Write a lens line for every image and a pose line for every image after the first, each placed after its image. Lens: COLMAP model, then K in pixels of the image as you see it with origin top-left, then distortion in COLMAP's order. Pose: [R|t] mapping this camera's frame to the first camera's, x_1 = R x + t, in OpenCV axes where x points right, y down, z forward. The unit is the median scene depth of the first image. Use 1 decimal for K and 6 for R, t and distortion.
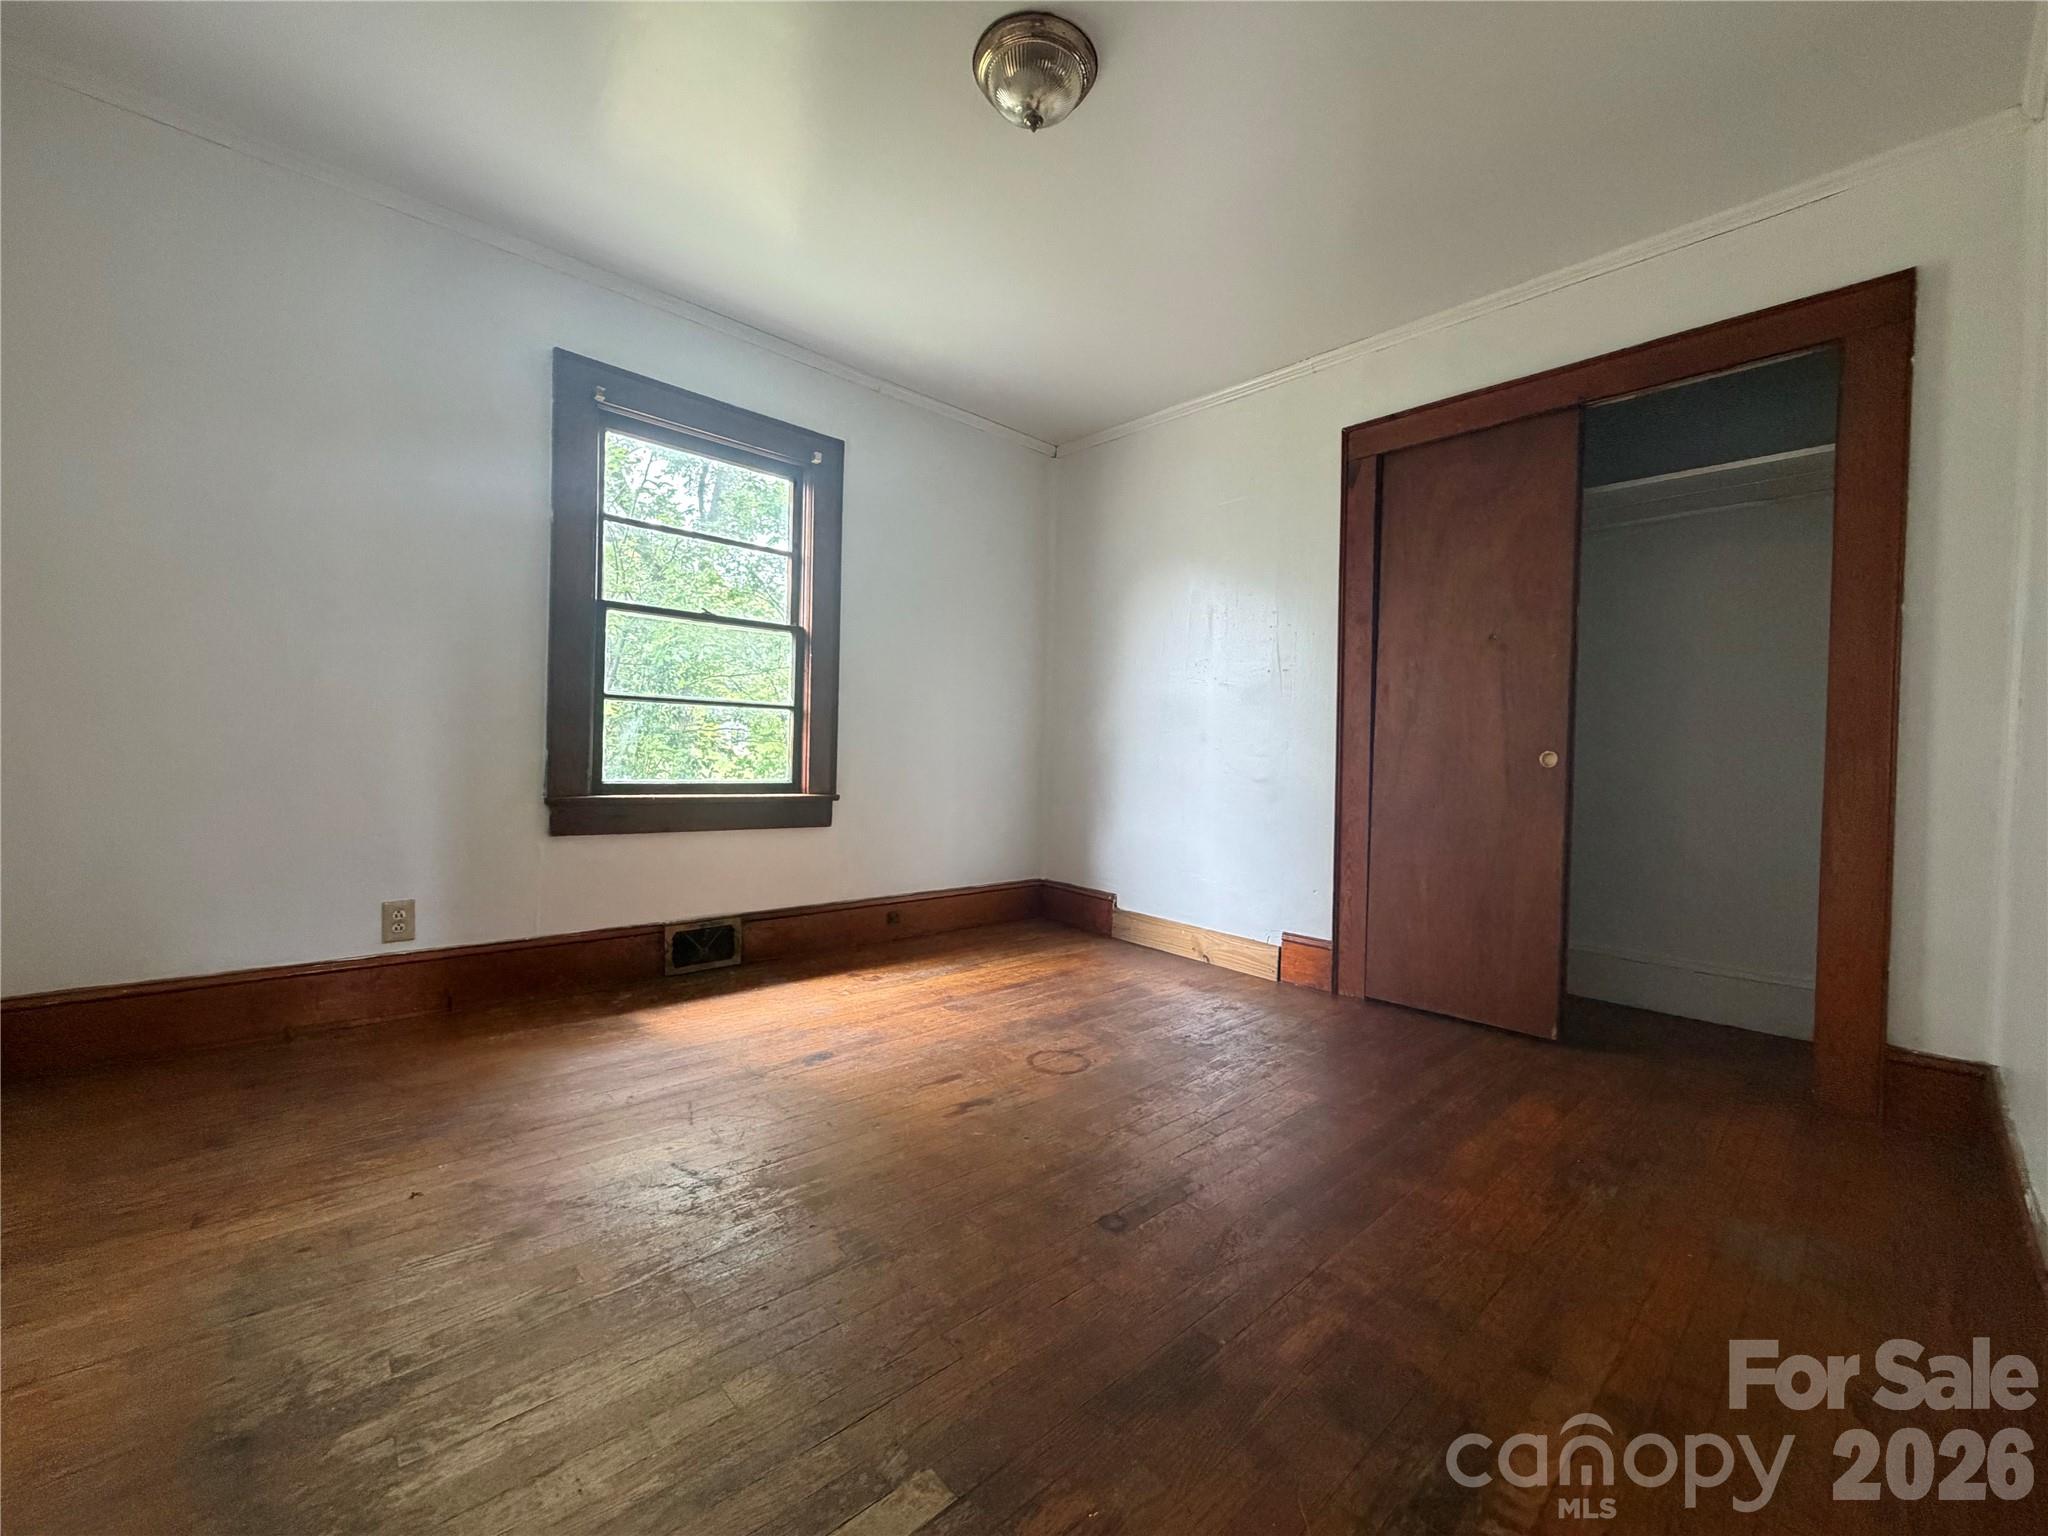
lens RADIAL K [[815.3, 0, 1021.6], [0, 815.3, 771.0], [0, 0, 1]] dist [-0.000804, 0.000277]
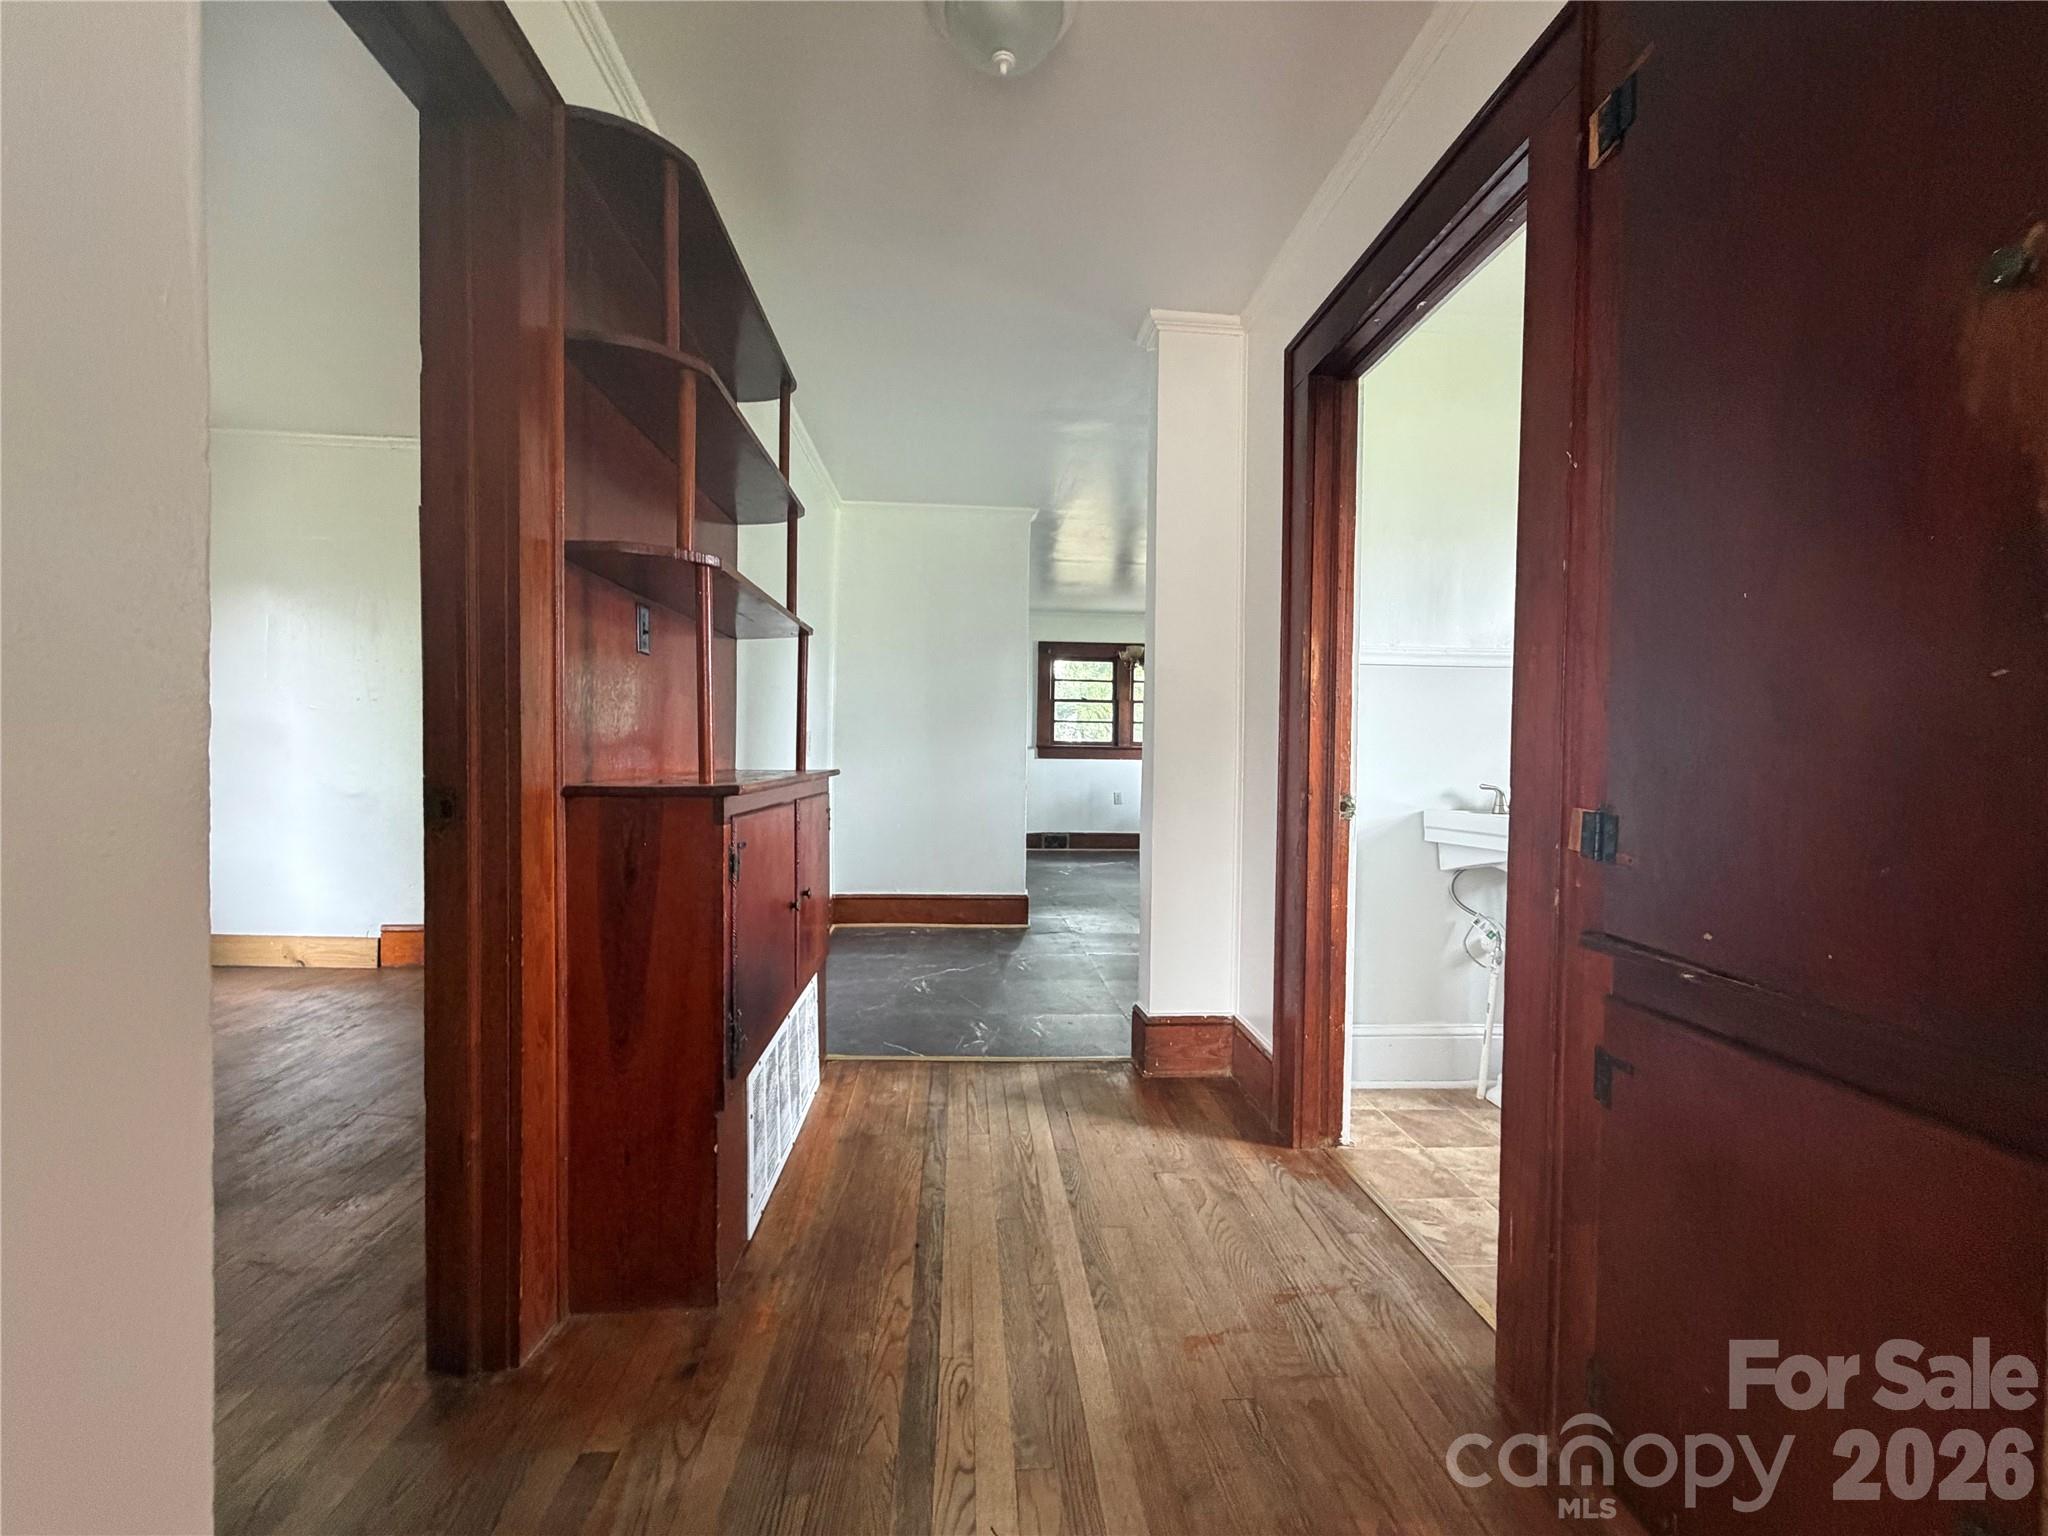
lens RADIAL K [[815.3, 0, 1021.6], [0, 815.3, 771.0], [0, 0, 1]] dist [-0.000804, 0.000277]
pose [[0.621432, -0.036970, 0.782595, -0.017567], [0.015145, 0.999266, 0.035180, -0.055116], [-0.783322, -0.010009, 0.621536, -0.487365]]
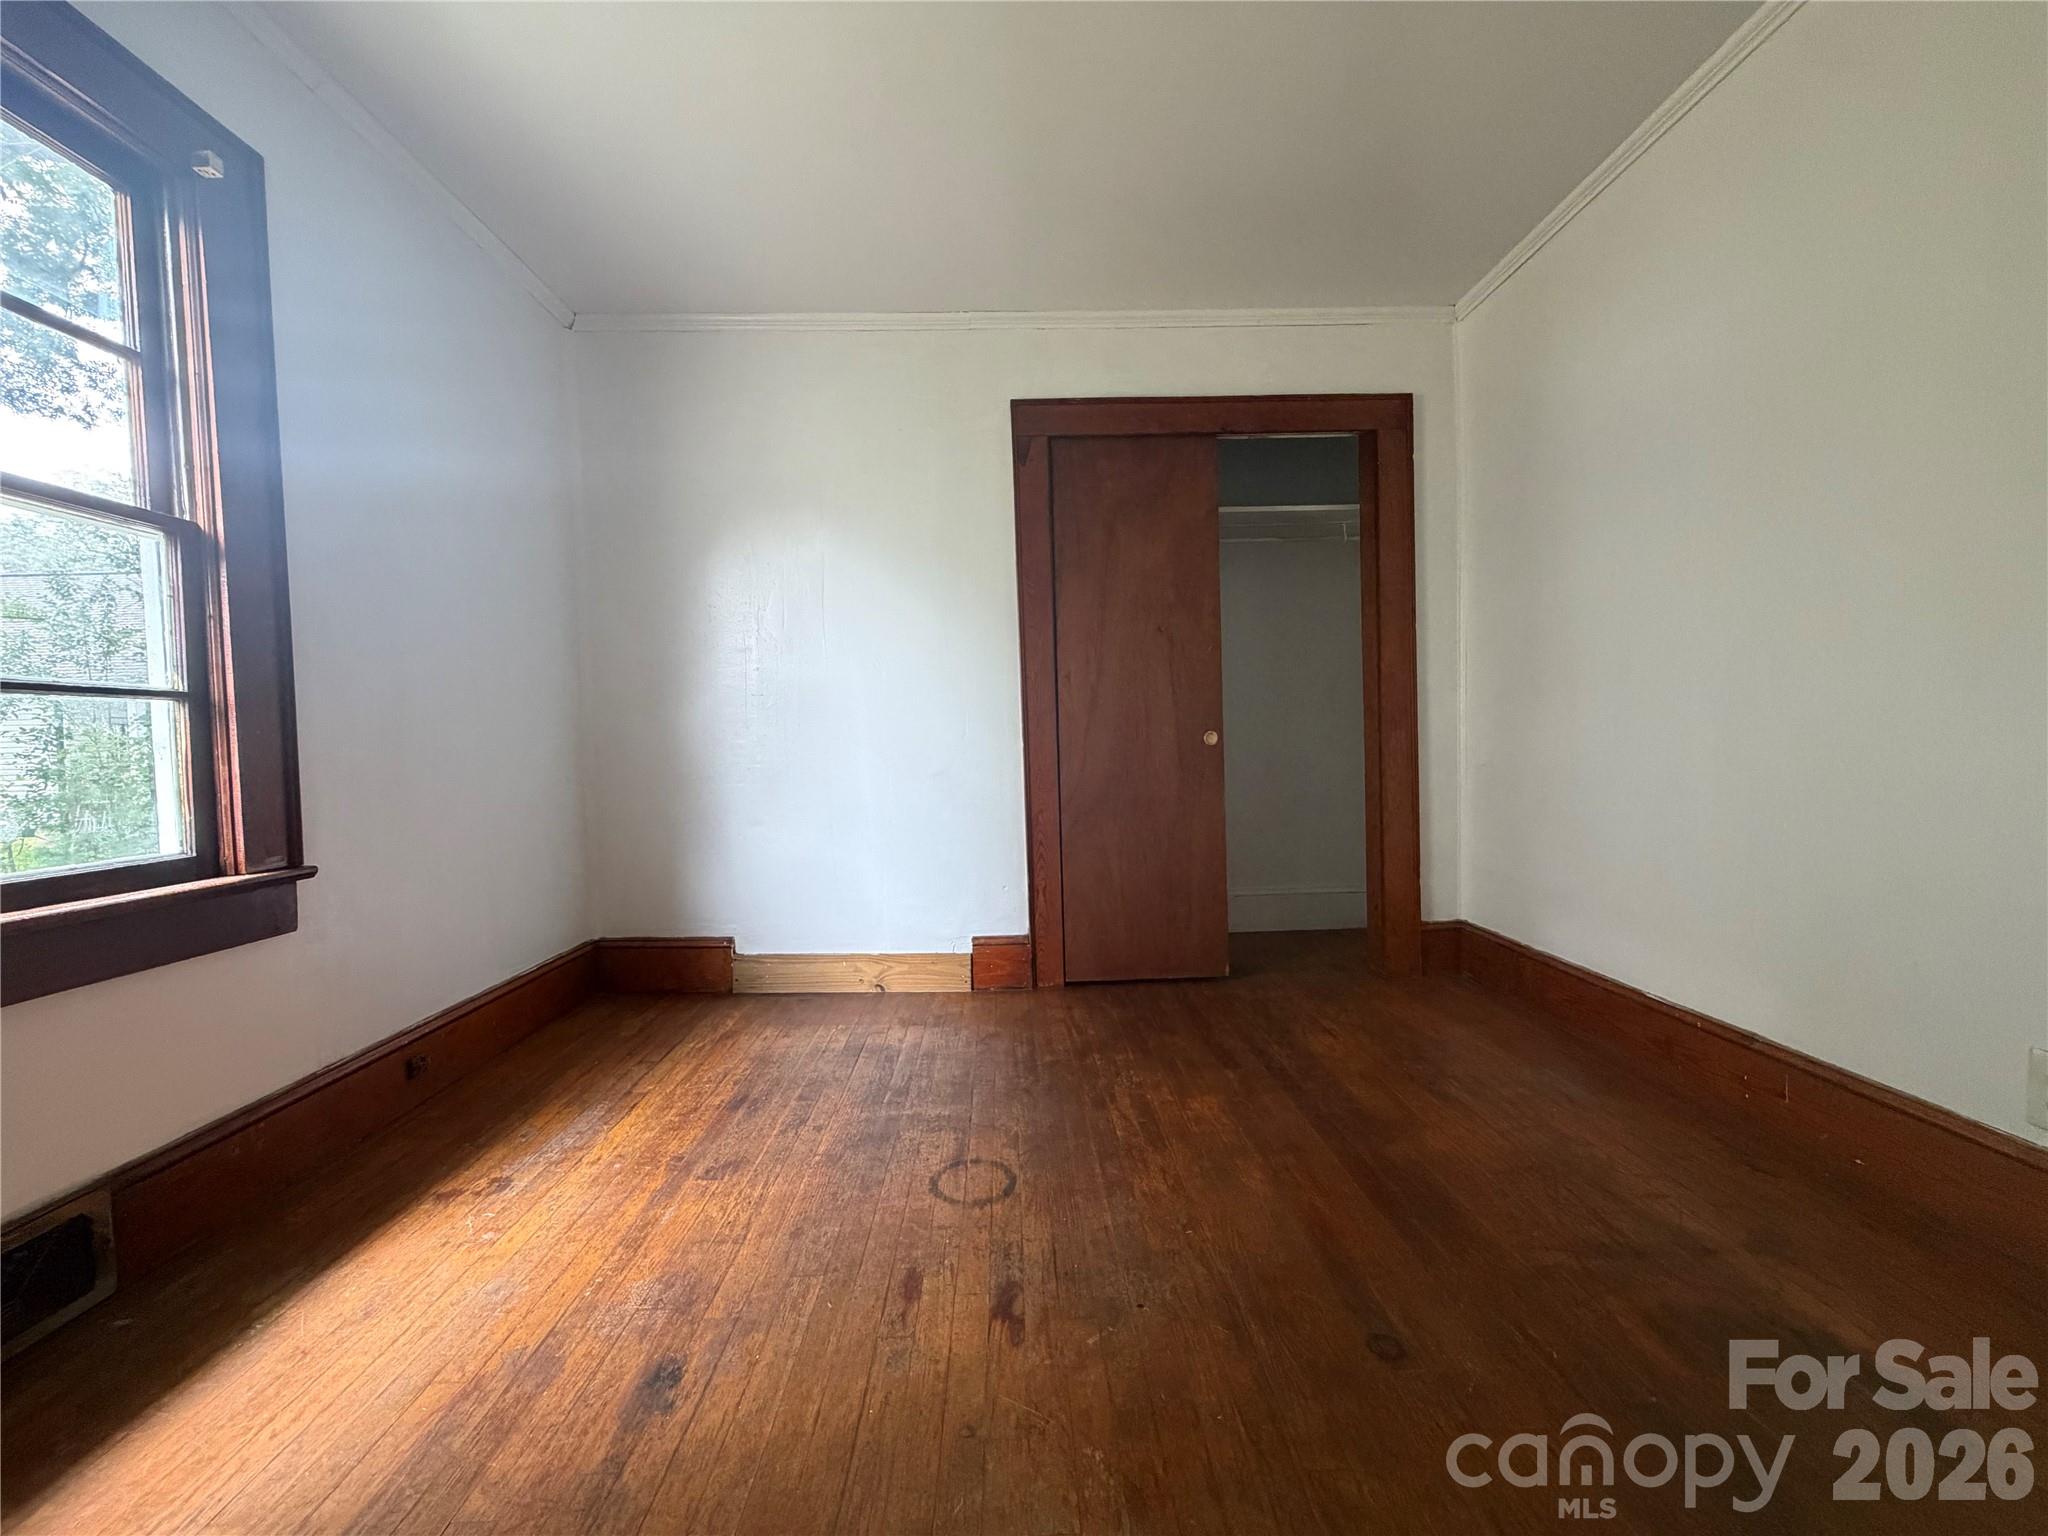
lens RADIAL K [[815.3, 0, 1021.6], [0, 815.3, 771.0], [0, 0, 1]] dist [-0.000804, 0.000277]
pose [[0.663485, -0.071697, 0.744746, -0.343005], [0.057011, 0.997349, 0.045225, -0.030726], [-0.746014, 0.012453, 0.665814, 0.370839]]
